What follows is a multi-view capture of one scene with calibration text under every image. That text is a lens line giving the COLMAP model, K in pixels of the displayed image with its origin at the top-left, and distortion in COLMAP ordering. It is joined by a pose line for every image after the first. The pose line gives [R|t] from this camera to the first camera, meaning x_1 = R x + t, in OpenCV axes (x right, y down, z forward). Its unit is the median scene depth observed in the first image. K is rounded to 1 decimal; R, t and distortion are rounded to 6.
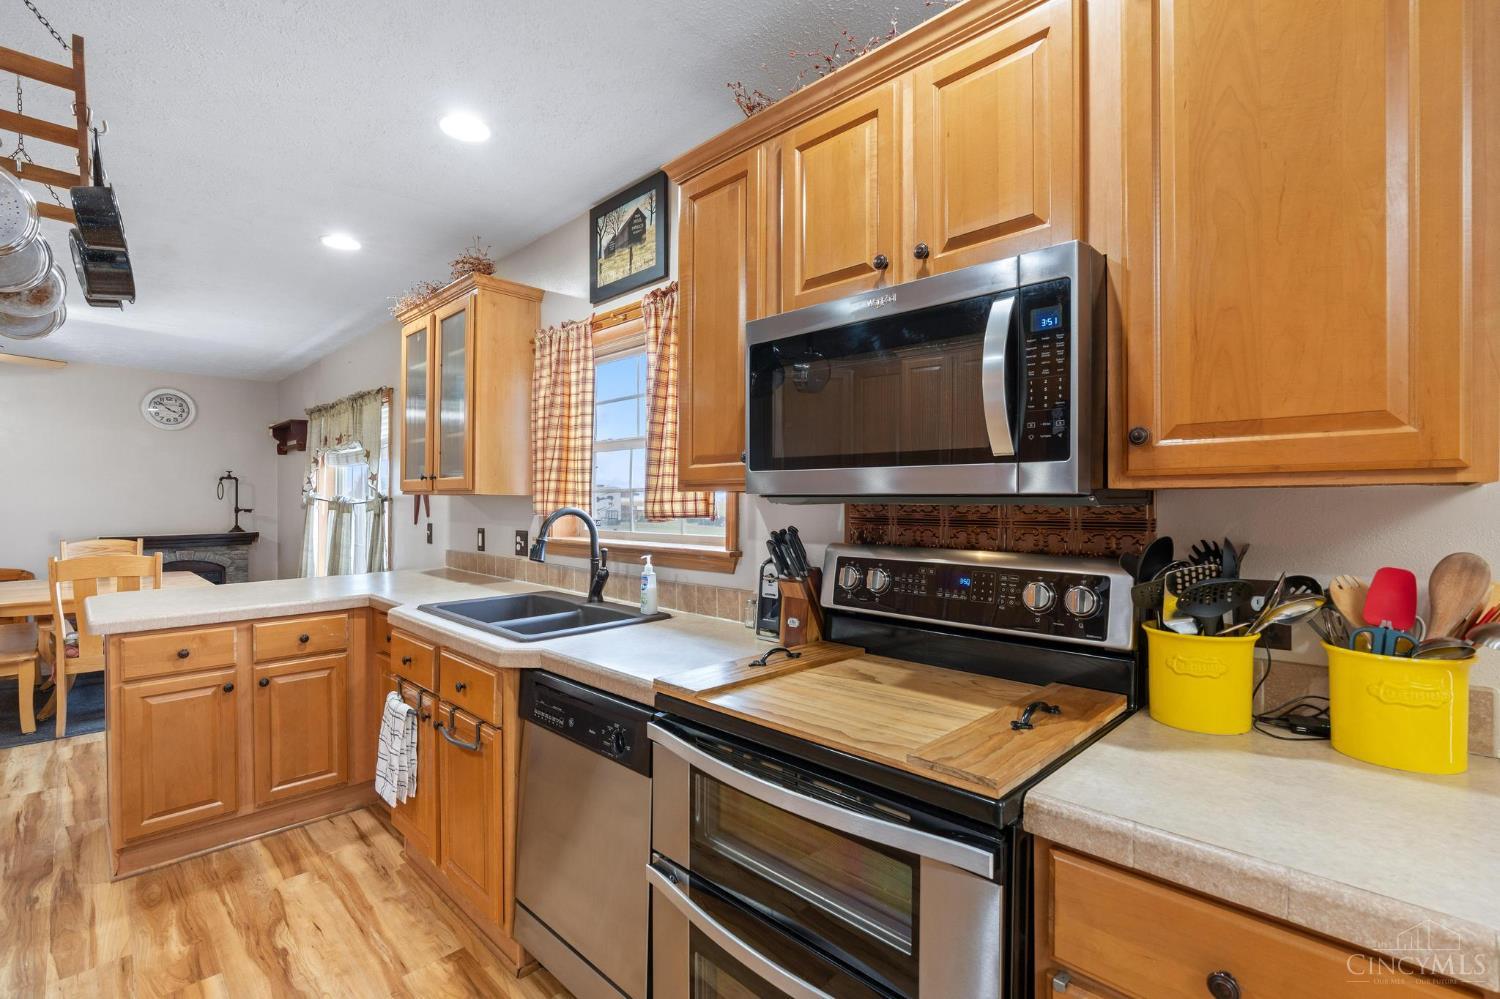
lens RADIAL K [[686.4, 0, 753.7], [0, 686.4, 495.8], [0, 0, 1]] dist [0.002042, 0.001018]
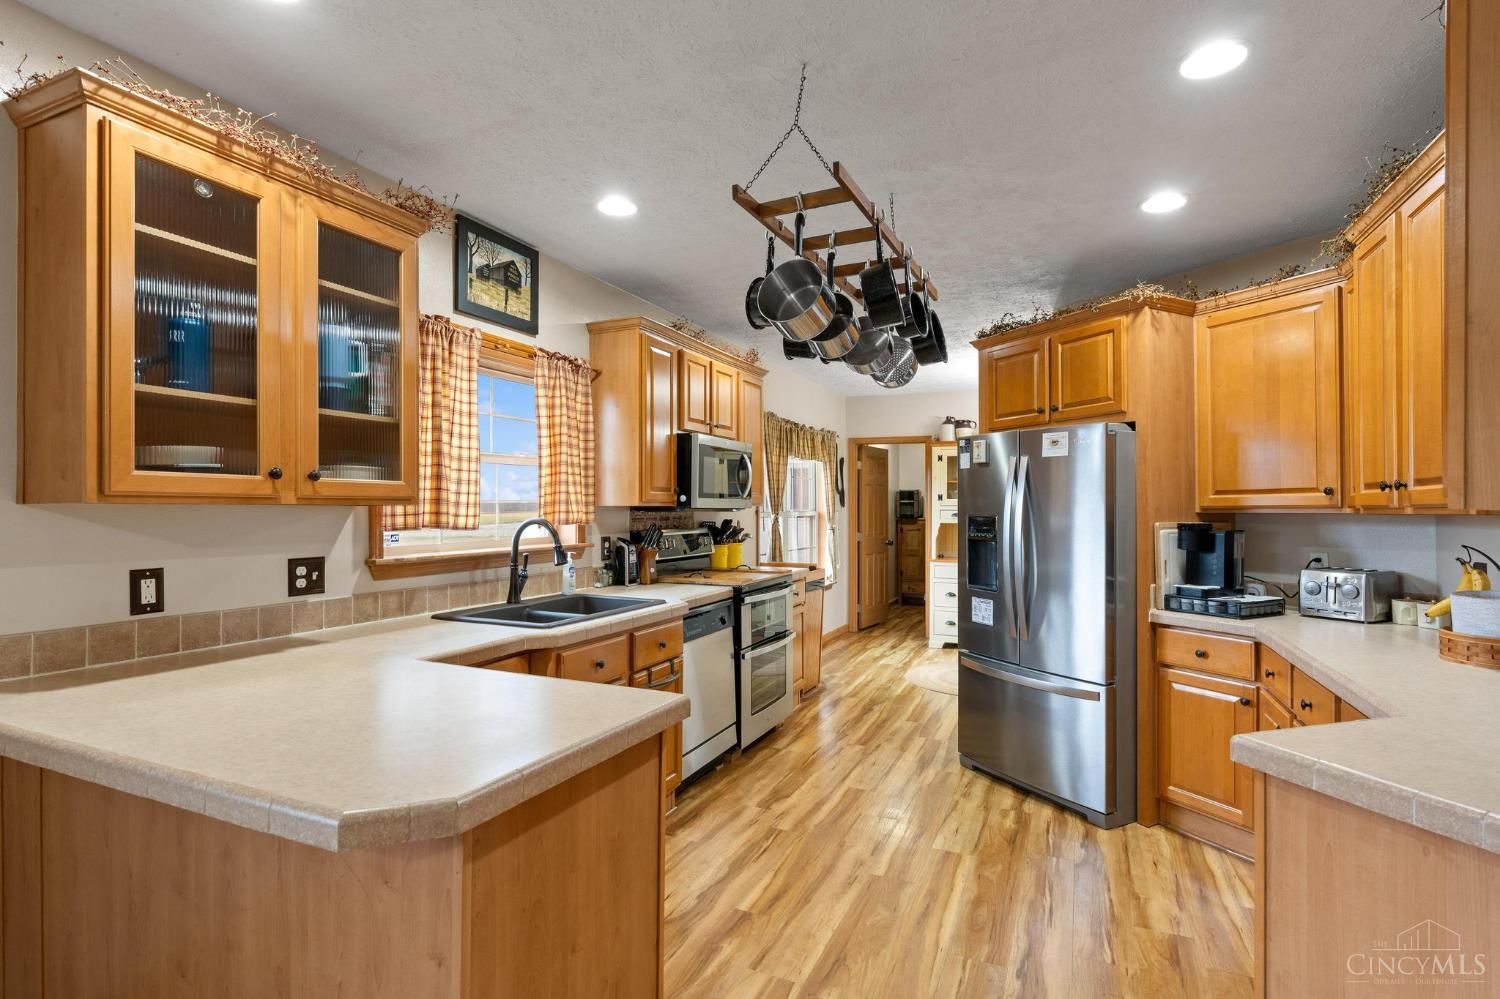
lens RADIAL K [[744.4, 0, 748.1], [0, 744.4, 503.8], [0, 0, 1]] dist [0.000846, 0.000033]
pose [[-0.357967, 0.001345, 0.933733, -1.492512], [-0.003650, 0.999989, -0.002840, -0.005444], [-0.933727, -0.004424, -0.357958, 1.083413]]
